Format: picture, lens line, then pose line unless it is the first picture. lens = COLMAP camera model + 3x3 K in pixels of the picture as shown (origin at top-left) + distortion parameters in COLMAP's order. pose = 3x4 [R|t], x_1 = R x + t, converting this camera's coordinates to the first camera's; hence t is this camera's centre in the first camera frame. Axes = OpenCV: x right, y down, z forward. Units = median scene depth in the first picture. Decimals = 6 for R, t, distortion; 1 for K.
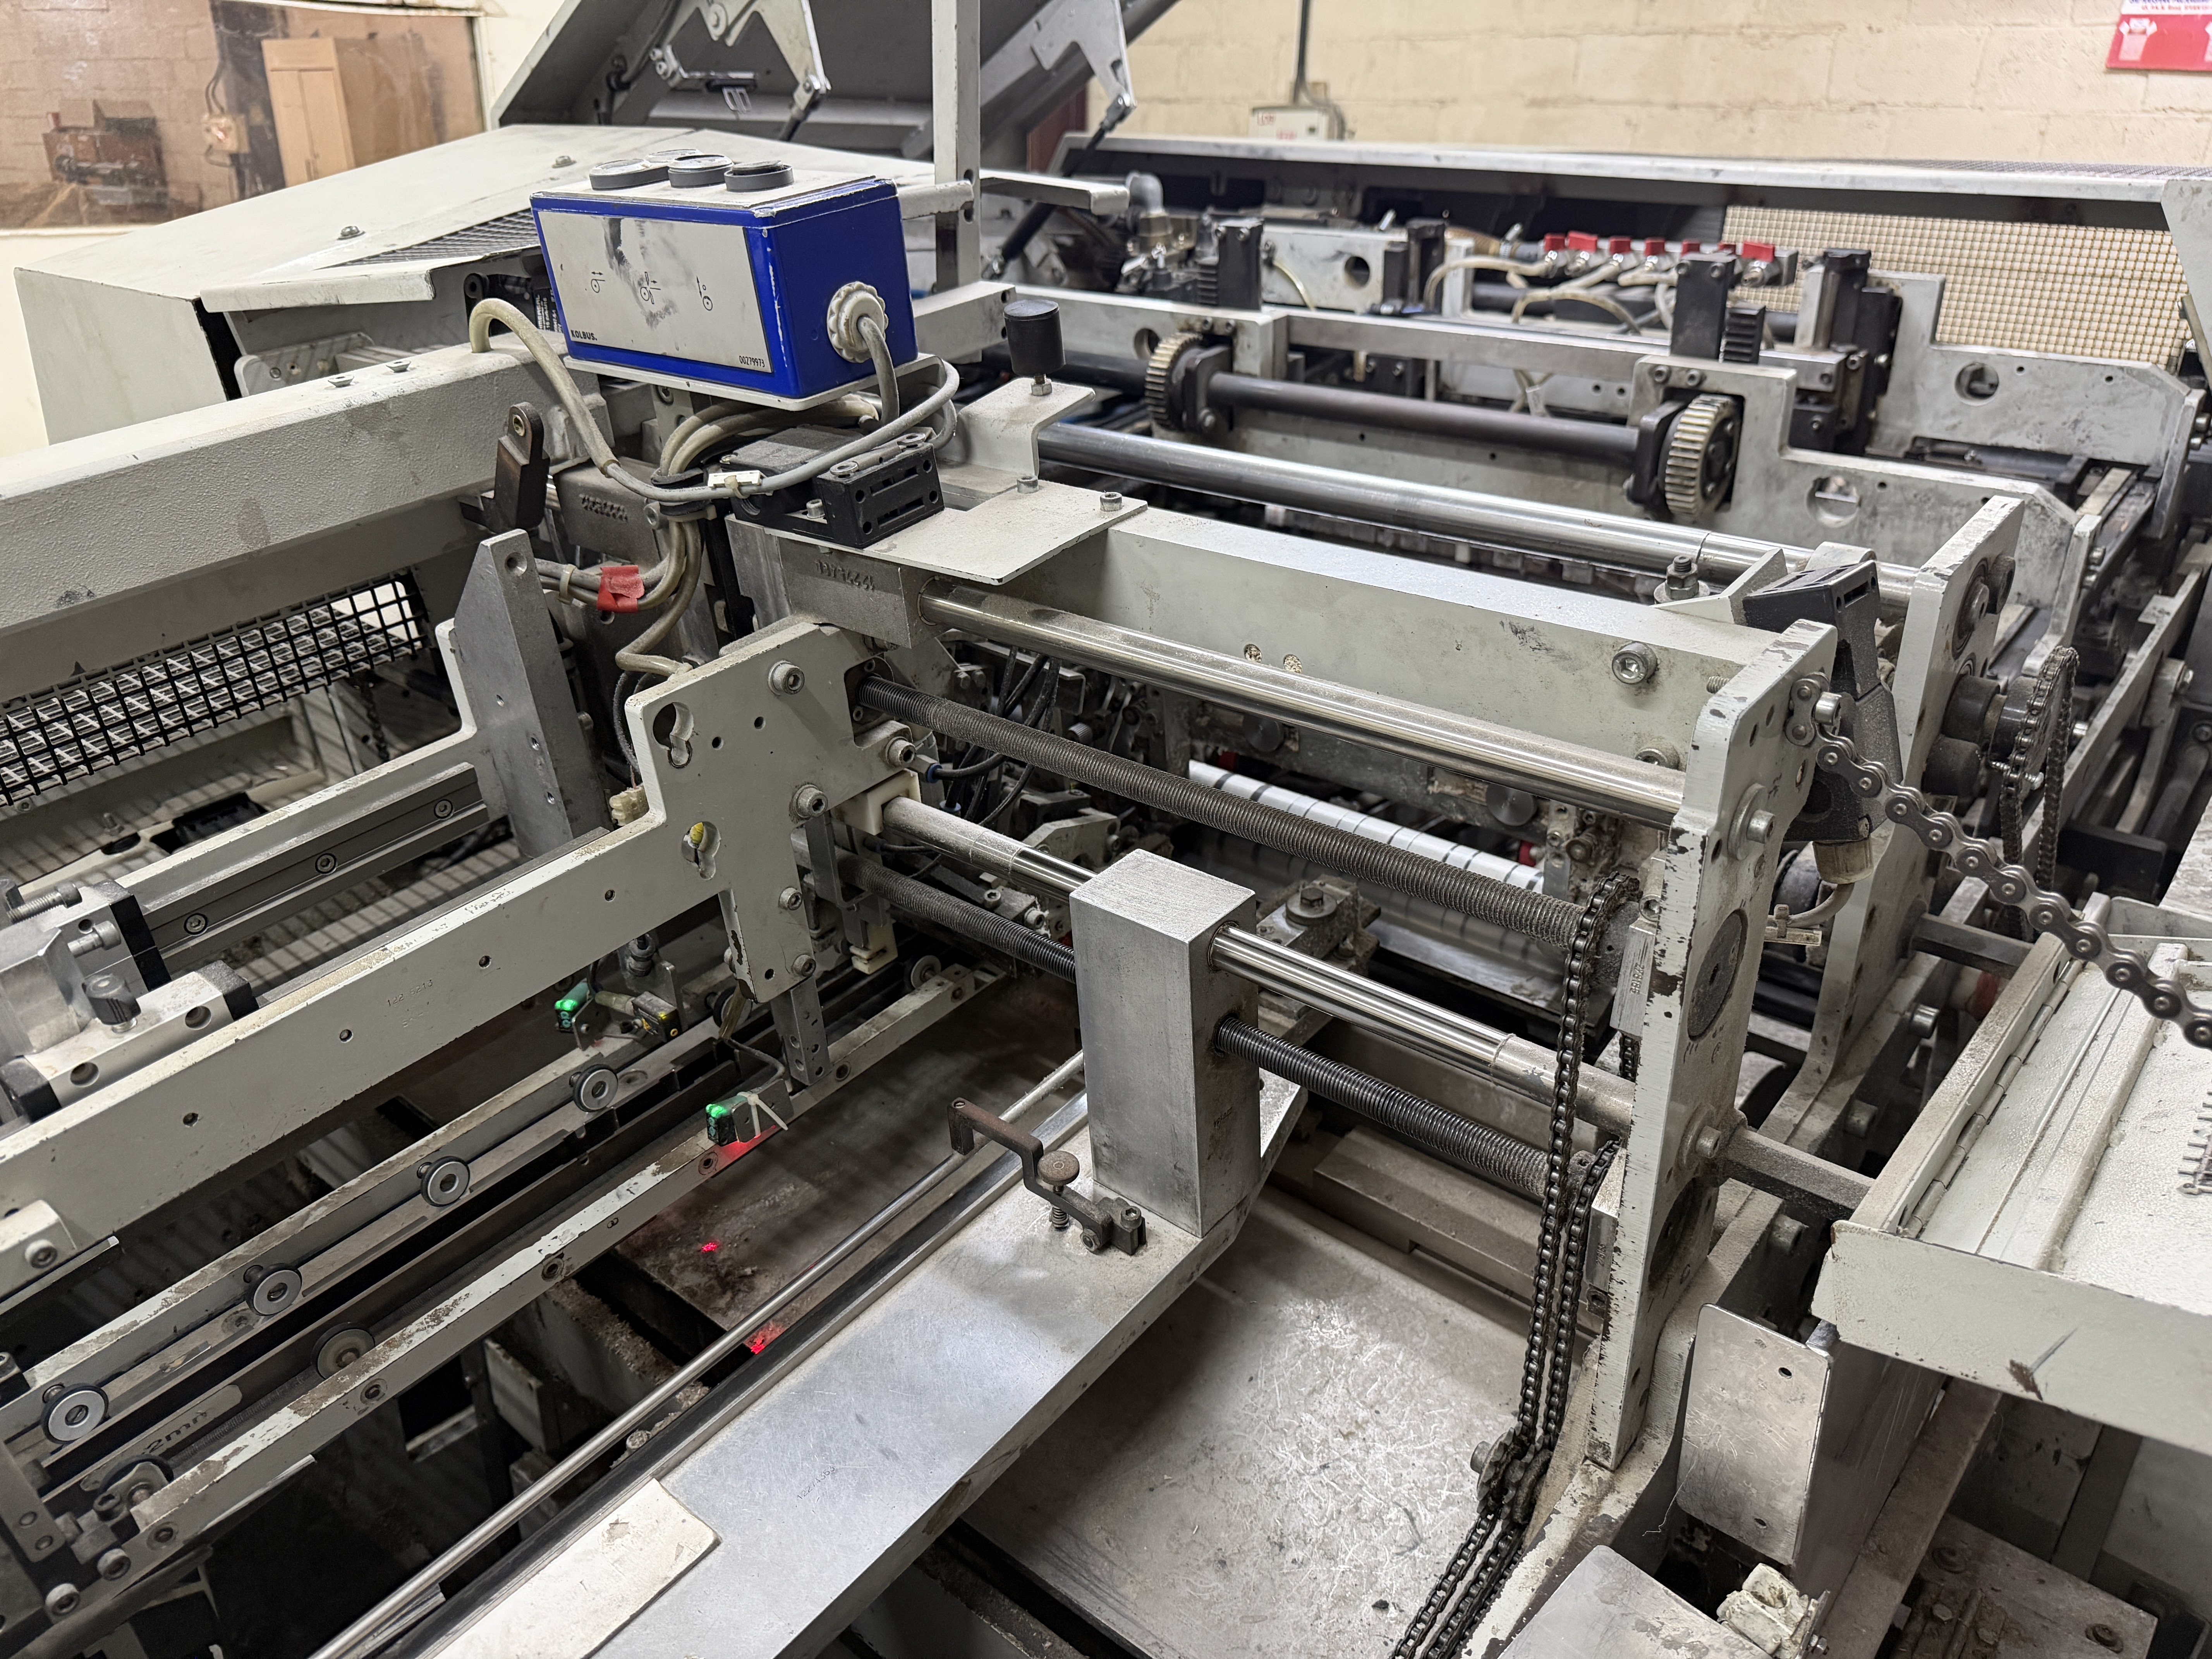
lens RADIAL K [[1562.3, 0, 1105.4], [0, 1562.3, 854.1], [0, 0, 1]] dist [0.065674, -0.076983]
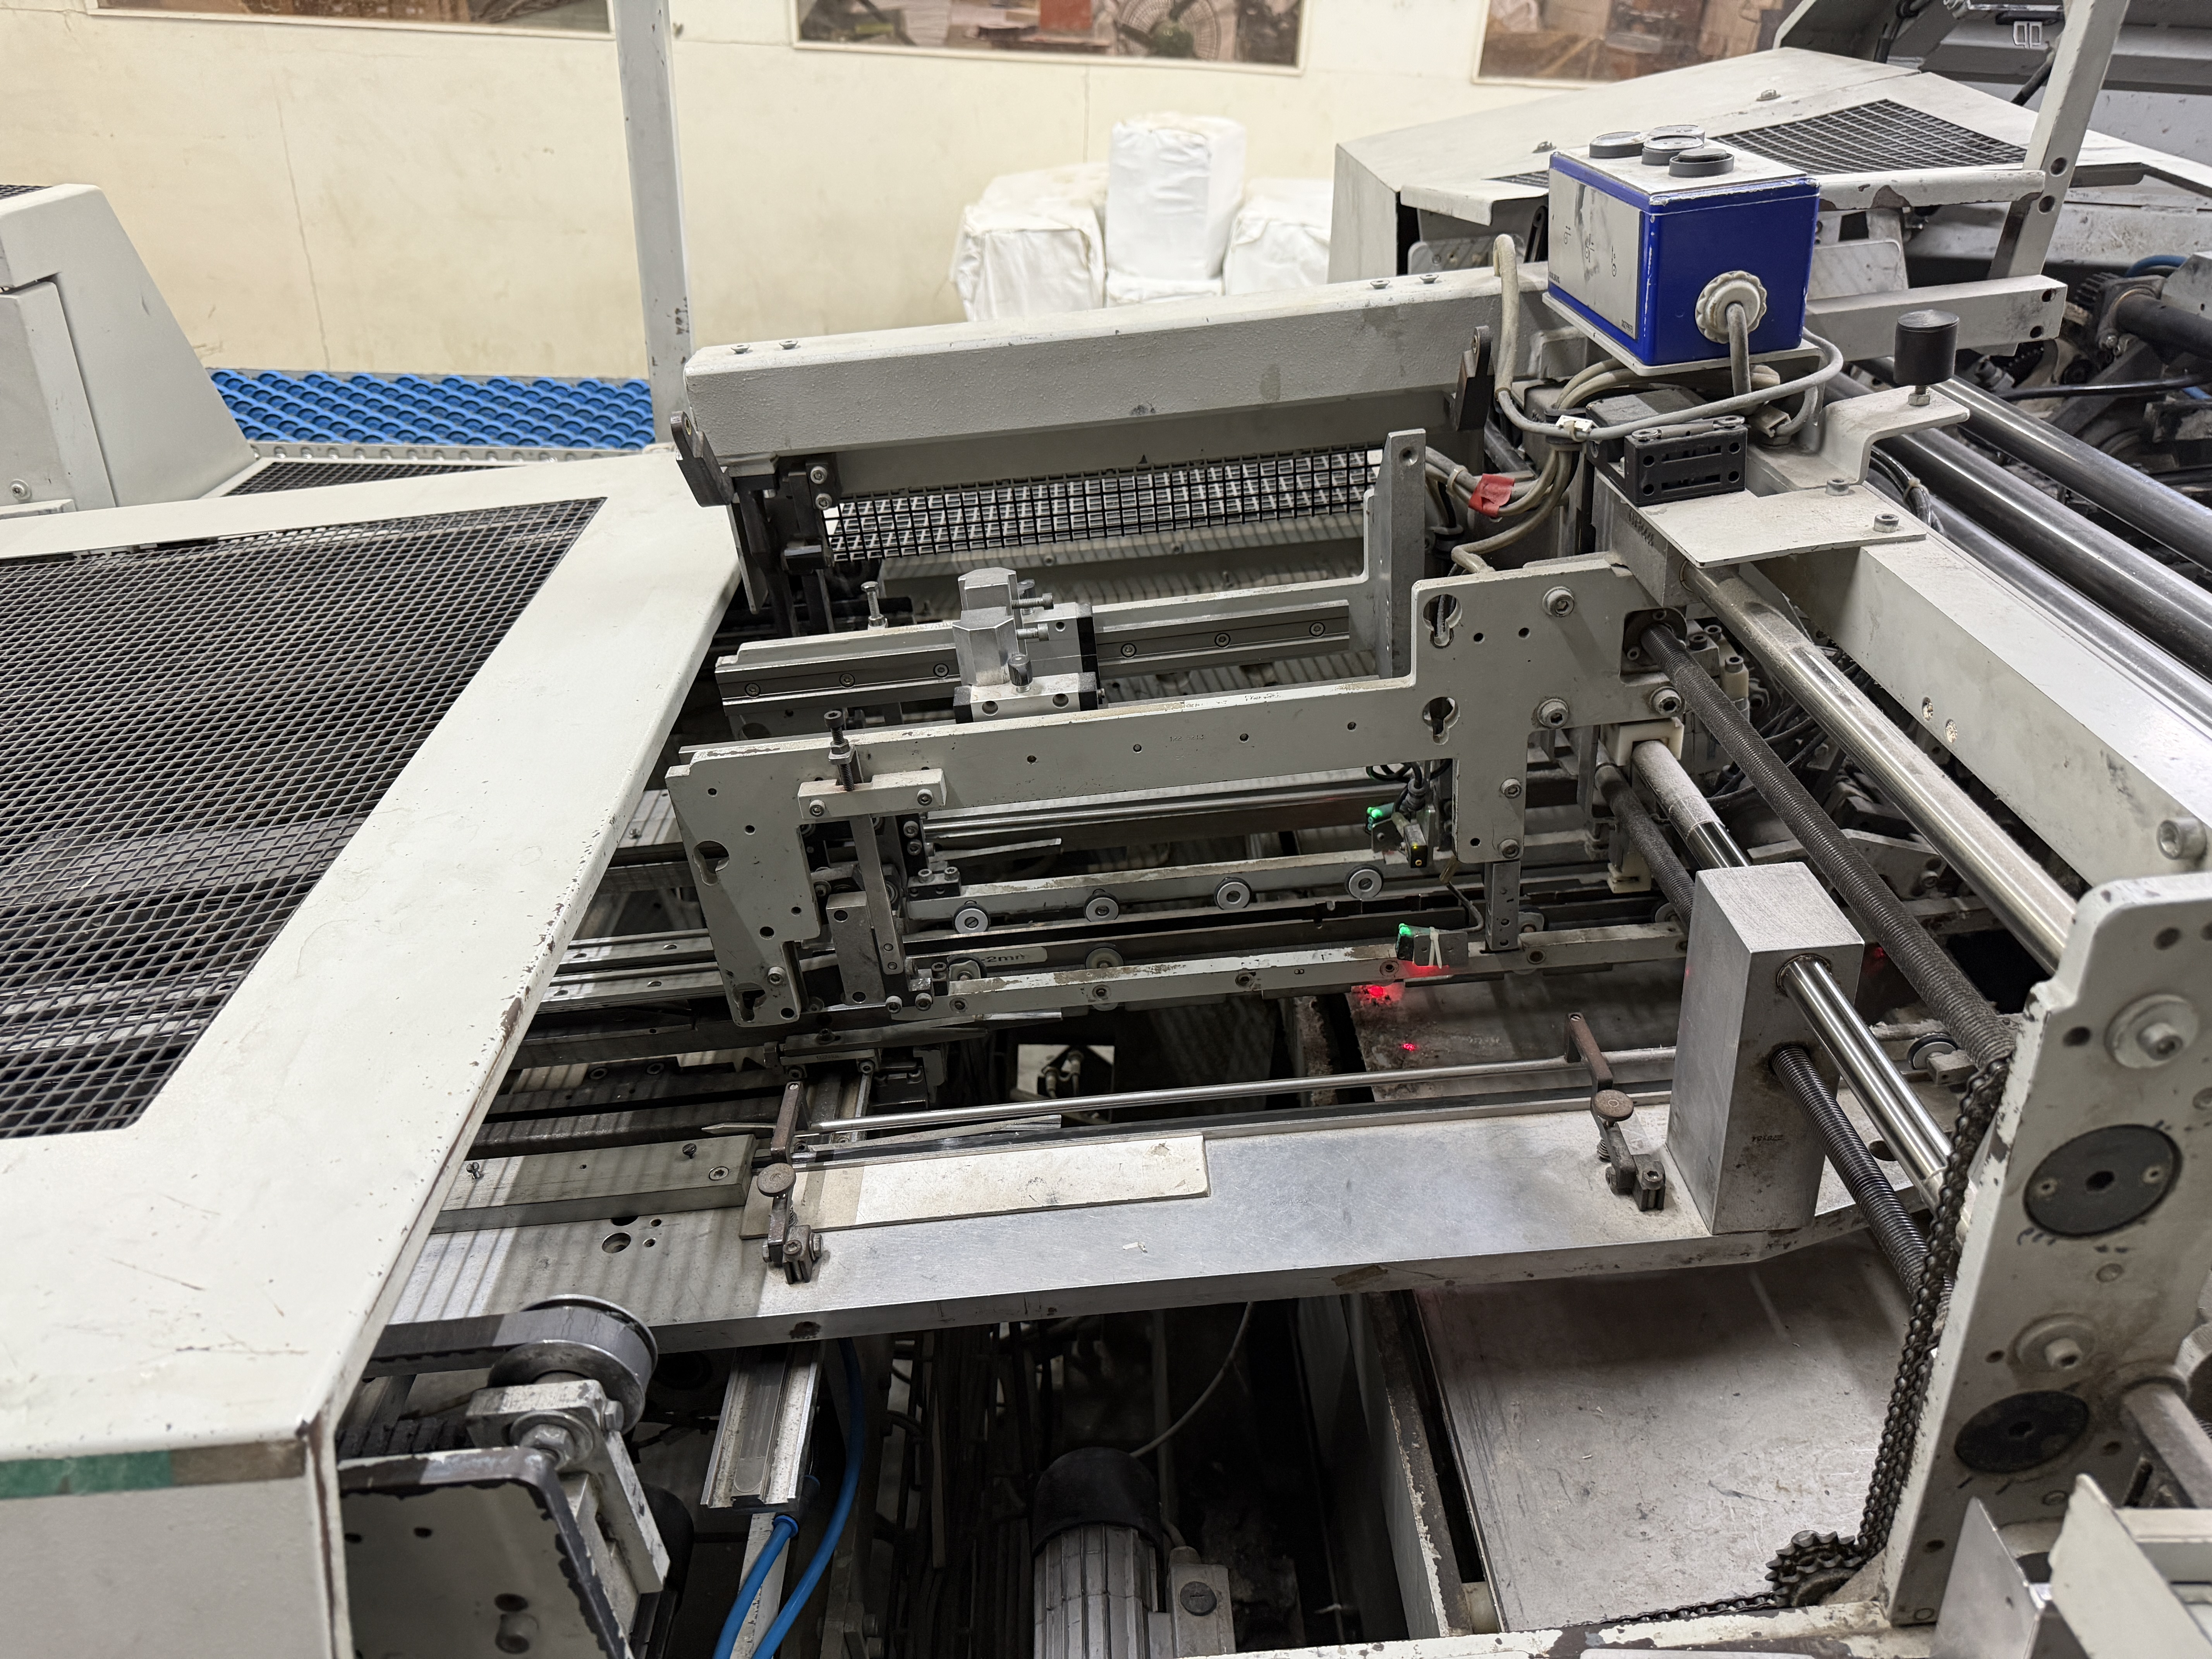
lens RADIAL K [[1562.3, 0, 1105.4], [0, 1562.3, 854.1], [0, 0, 1]] dist [0.065674, -0.076983]
pose [[0.662881, 0.386563, -0.641216, 0.389962], [-0.335546, 0.918971, 0.207126, -0.070895], [0.669326, 0.077858, 0.738878, -0.060961]]
